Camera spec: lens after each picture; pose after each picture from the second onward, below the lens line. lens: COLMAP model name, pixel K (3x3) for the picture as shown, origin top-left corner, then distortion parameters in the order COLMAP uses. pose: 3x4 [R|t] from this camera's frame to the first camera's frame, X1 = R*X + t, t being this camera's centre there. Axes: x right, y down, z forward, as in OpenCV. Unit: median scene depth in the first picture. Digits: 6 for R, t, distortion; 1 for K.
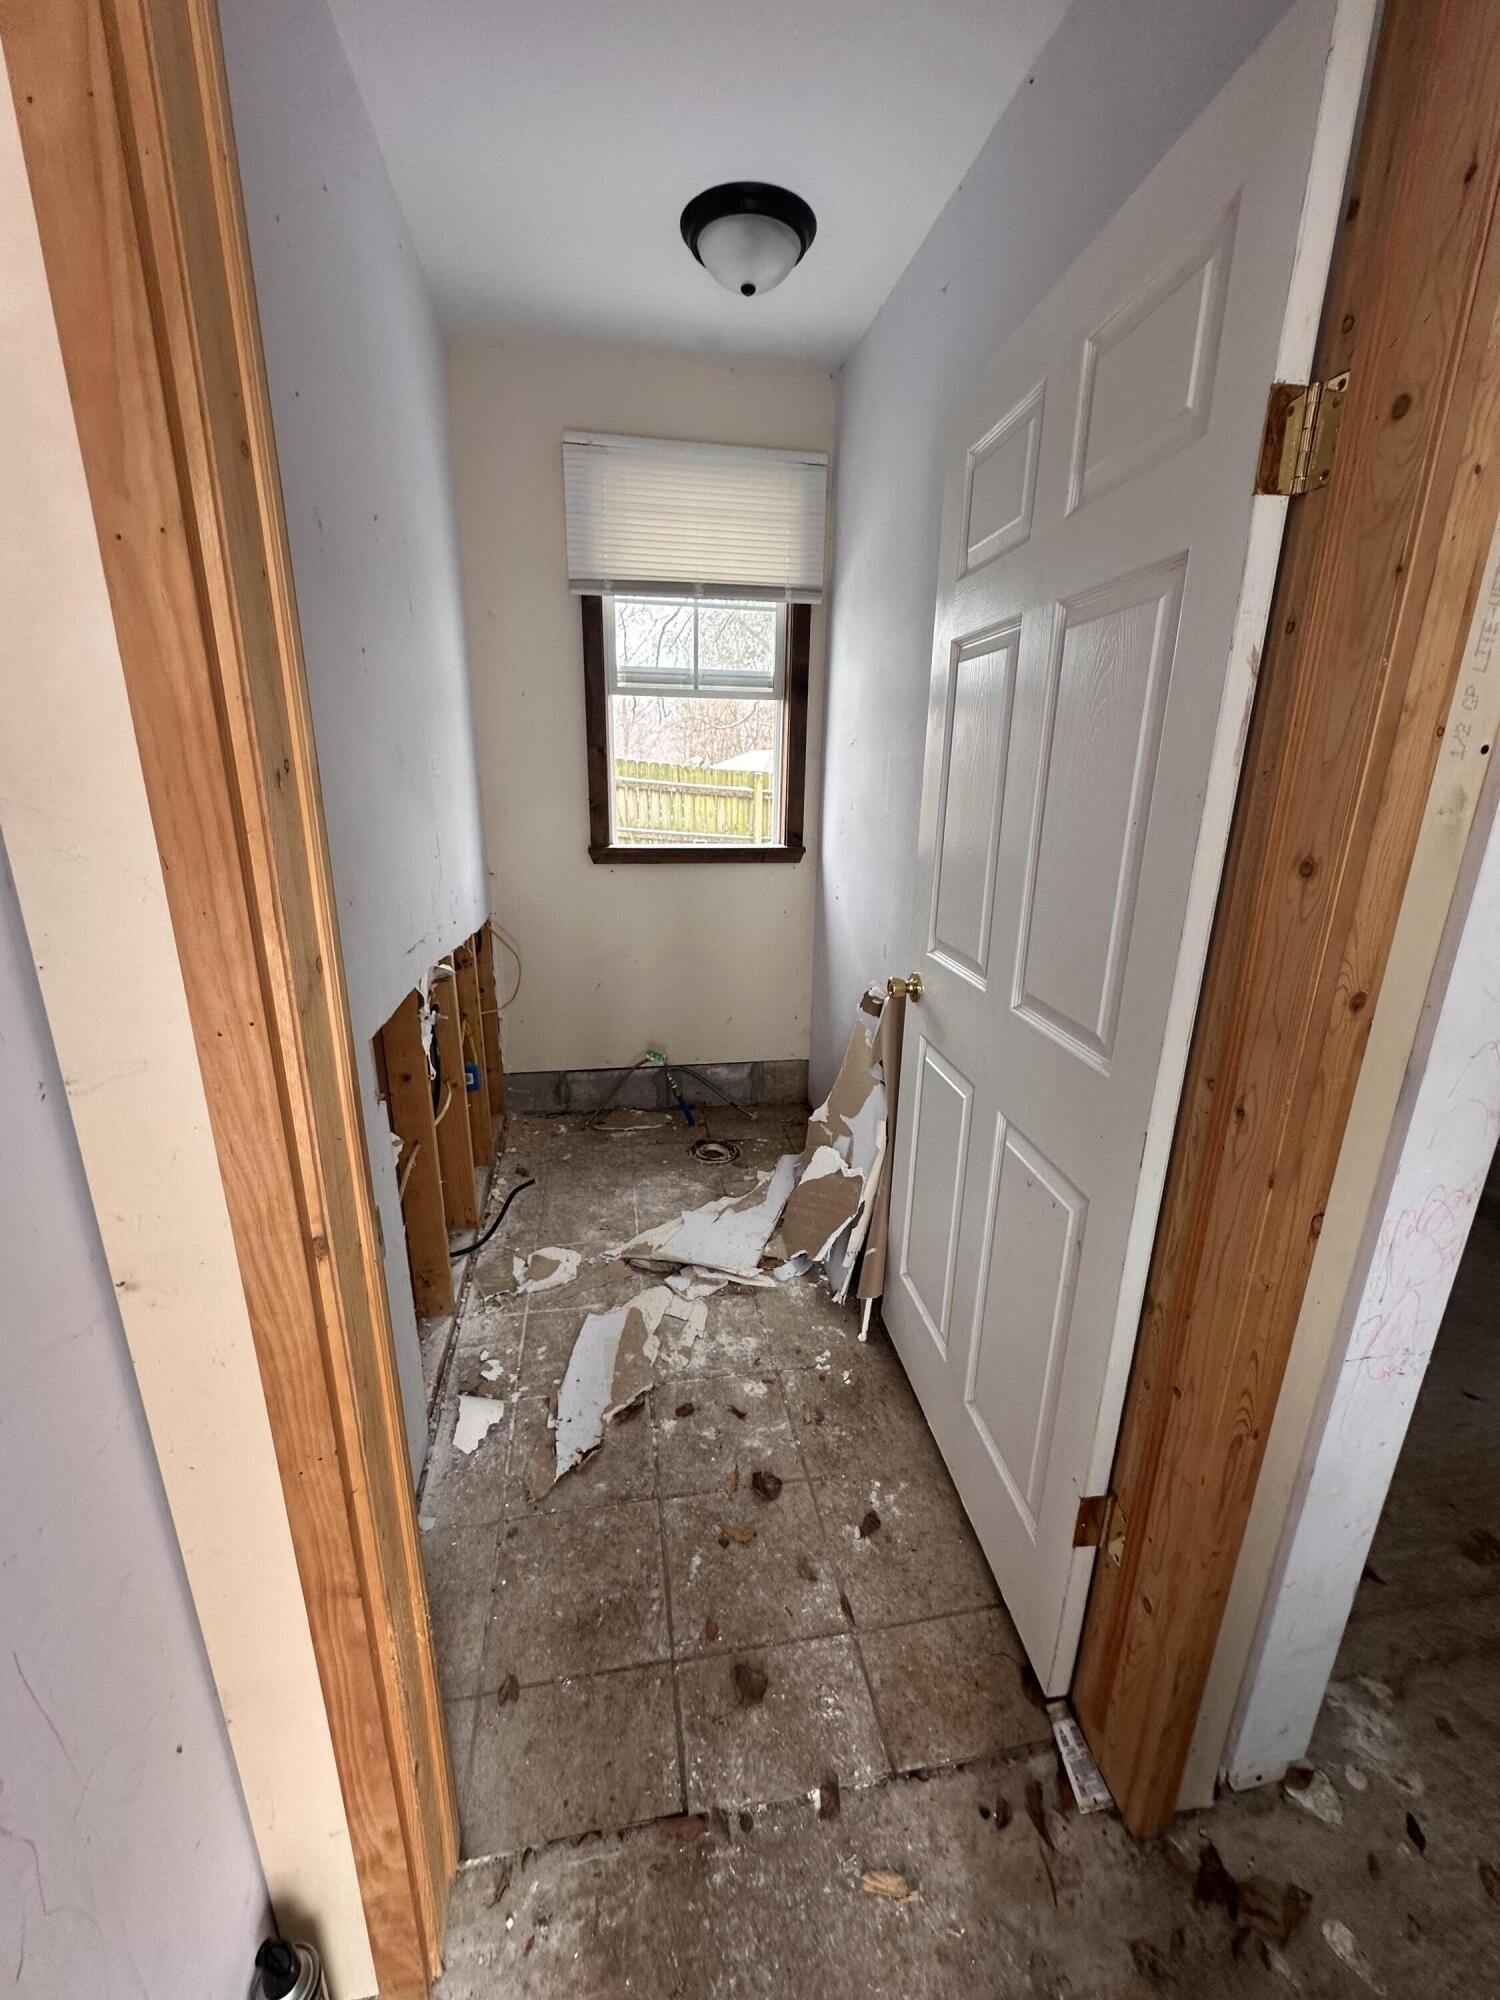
lens RADIAL K [[796.1, 0, 750.3], [0, 796.1, 998.5], [0, 0, 1]] dist [-0.004342, 0.000729]
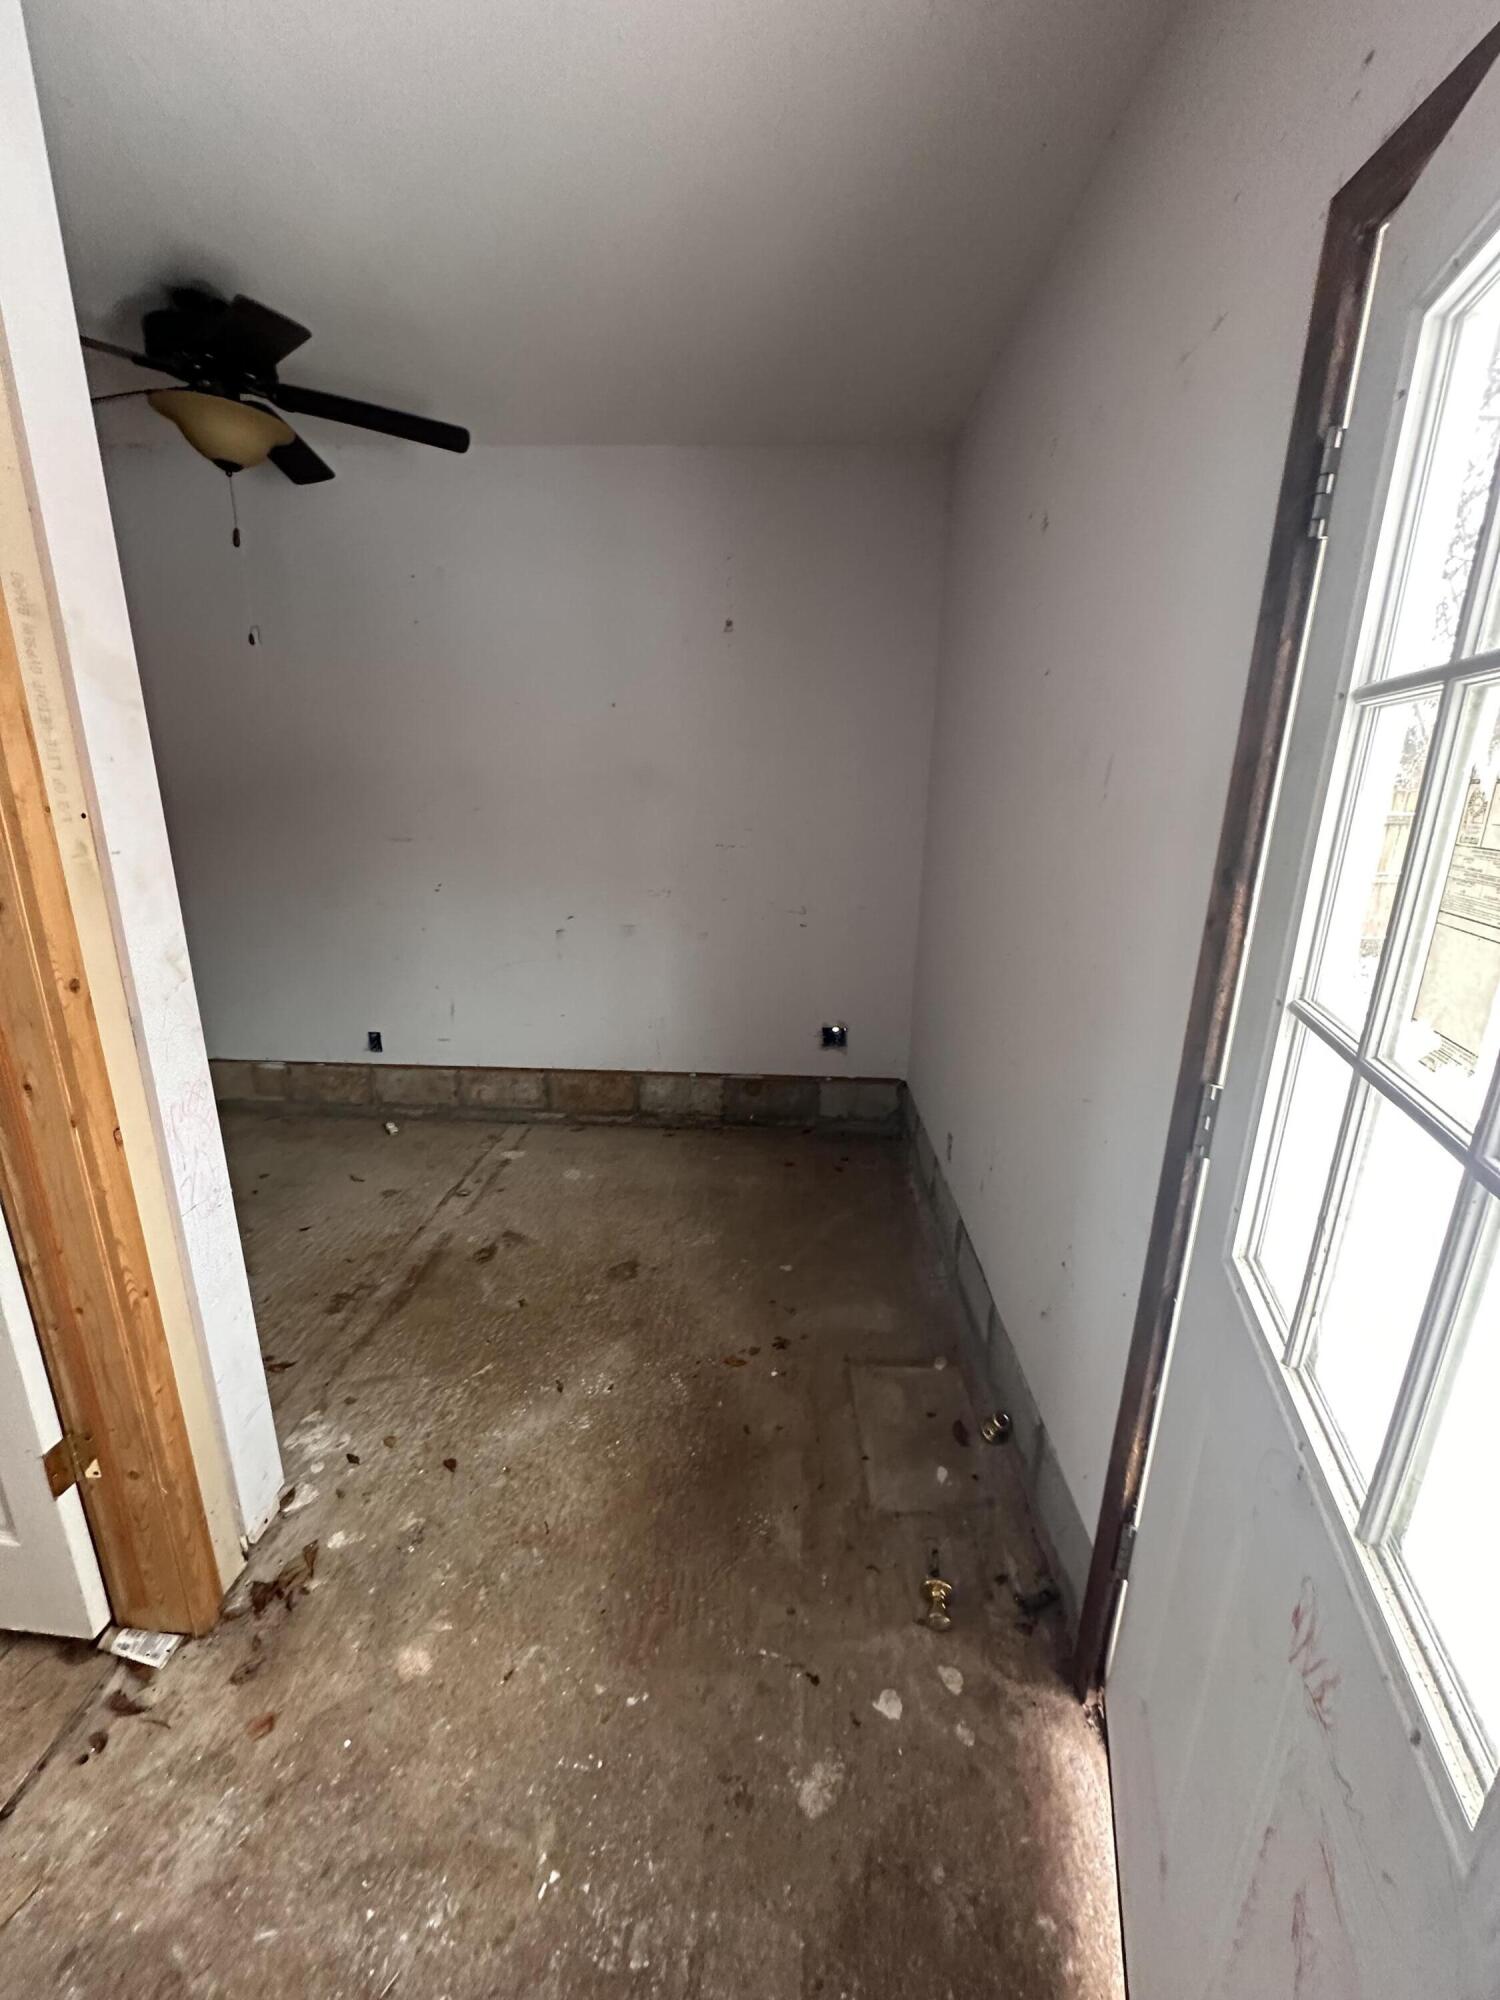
lens RADIAL K [[796.1, 0, 750.3], [0, 796.1, 998.5], [0, 0, 1]] dist [-0.004342, 0.000729]
pose [[0.219761, -0.275744, 0.935773, -0.258194], [0.266457, 0.939715, 0.214330, 0.032085], [-0.938459, 0.202241, 0.279986, -0.433032]]
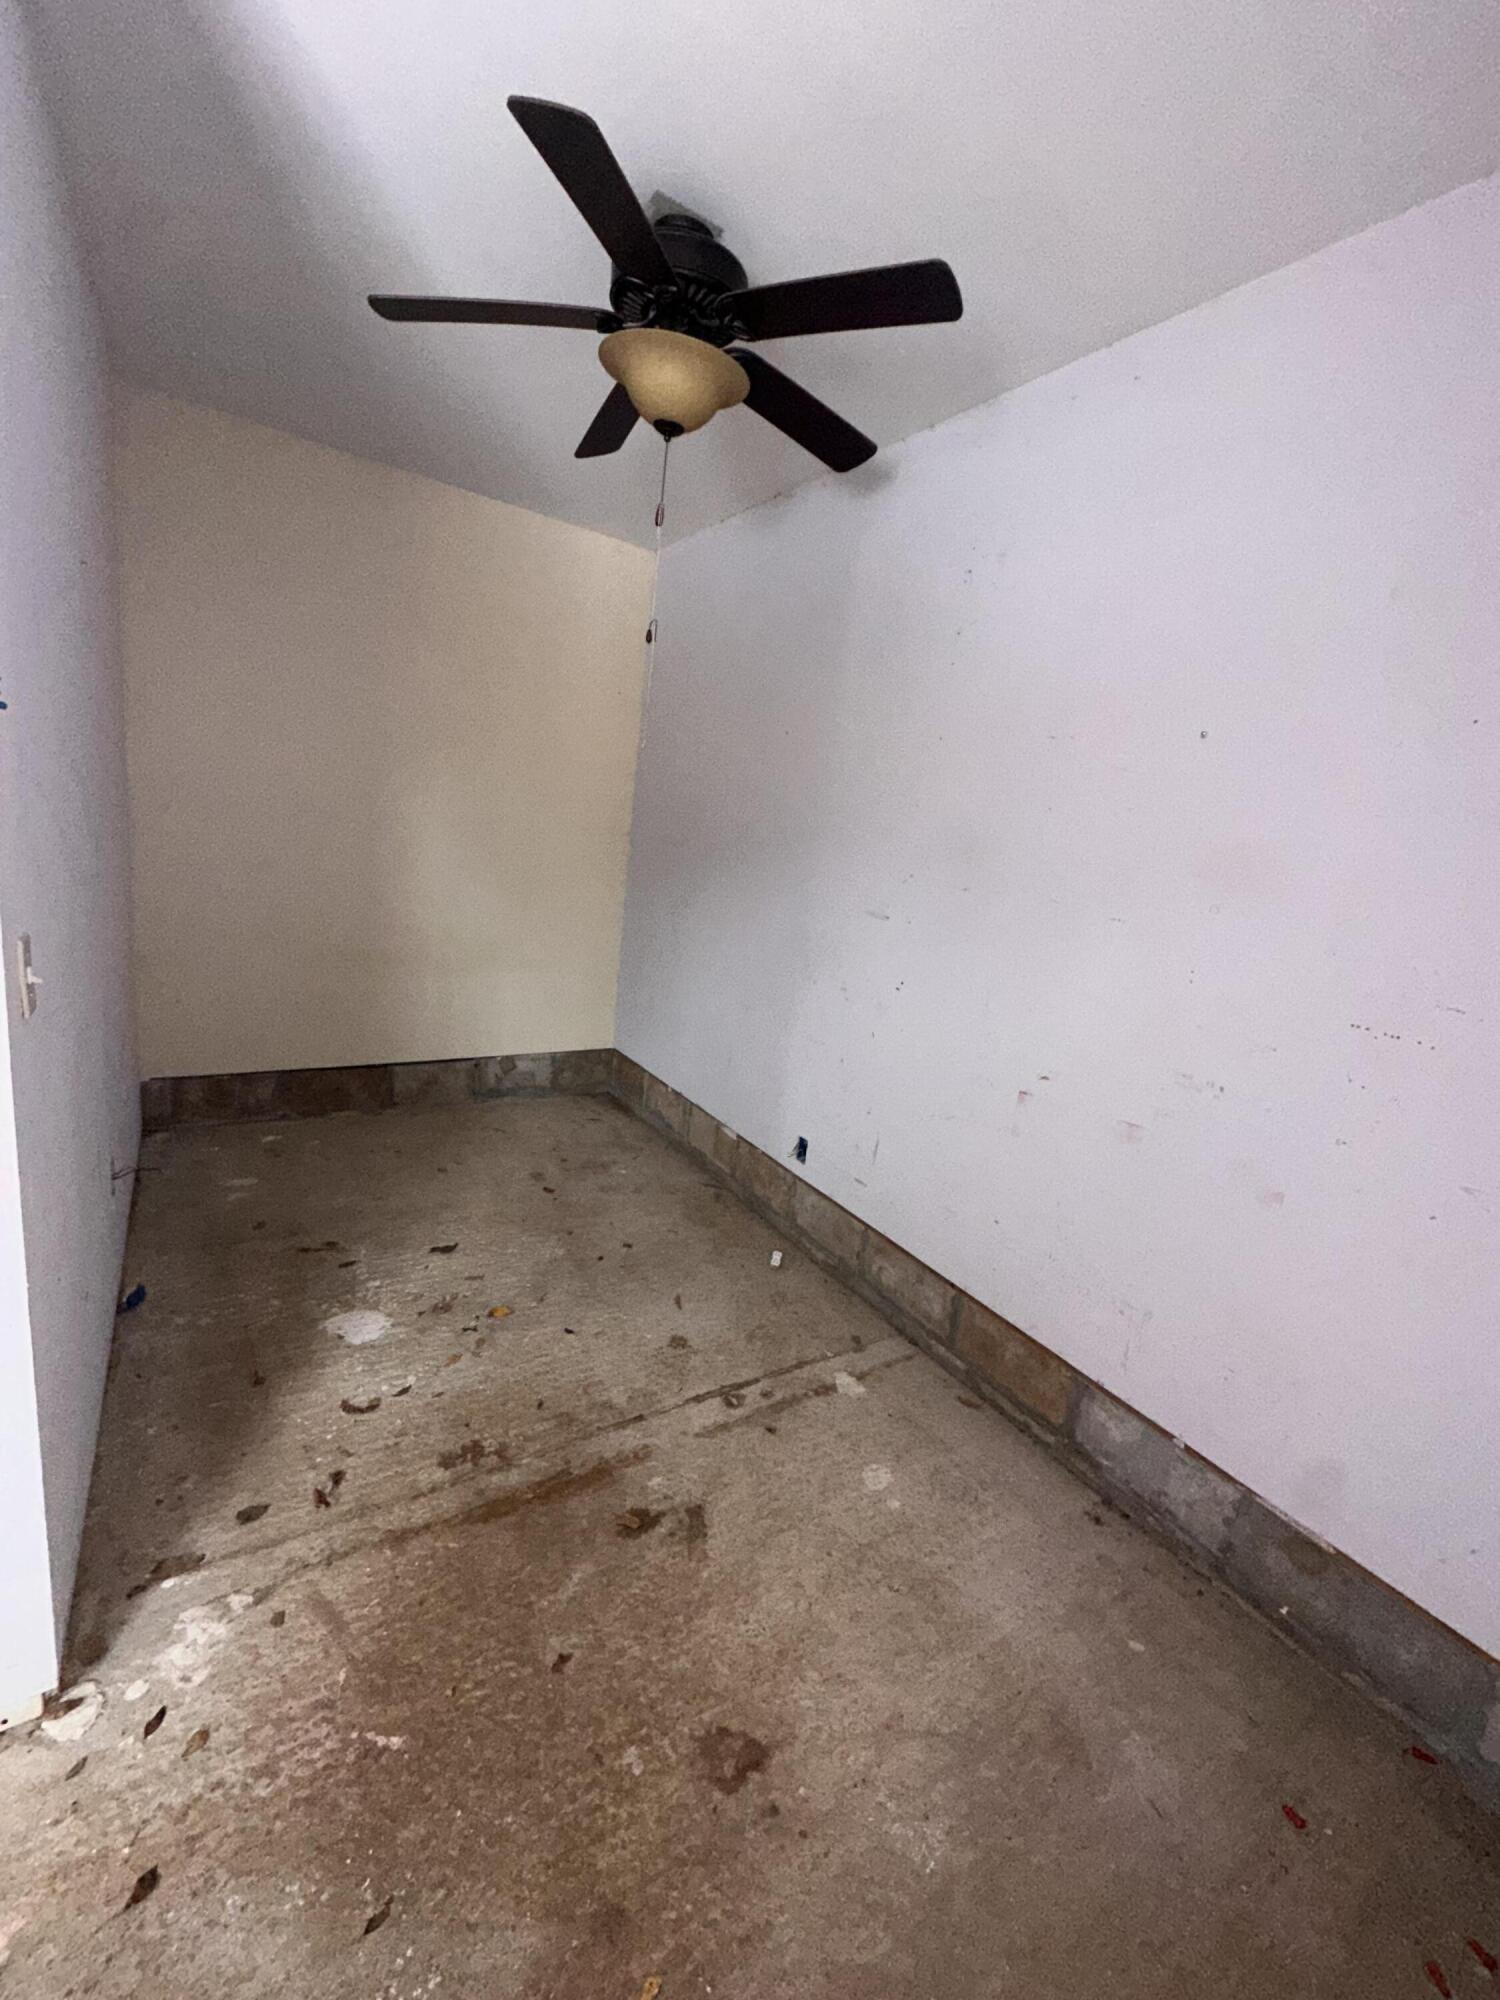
lens RADIAL K [[796.1, 0, 750.3], [0, 796.1, 998.5], [0, 0, 1]] dist [-0.004342, 0.000729]
pose [[0.913365, 0.005411, 0.407106, 1.194141], [0.014222, 0.998877, -0.045185, 0.100596], [-0.406894, 0.047061, 0.912262, -0.425222]]
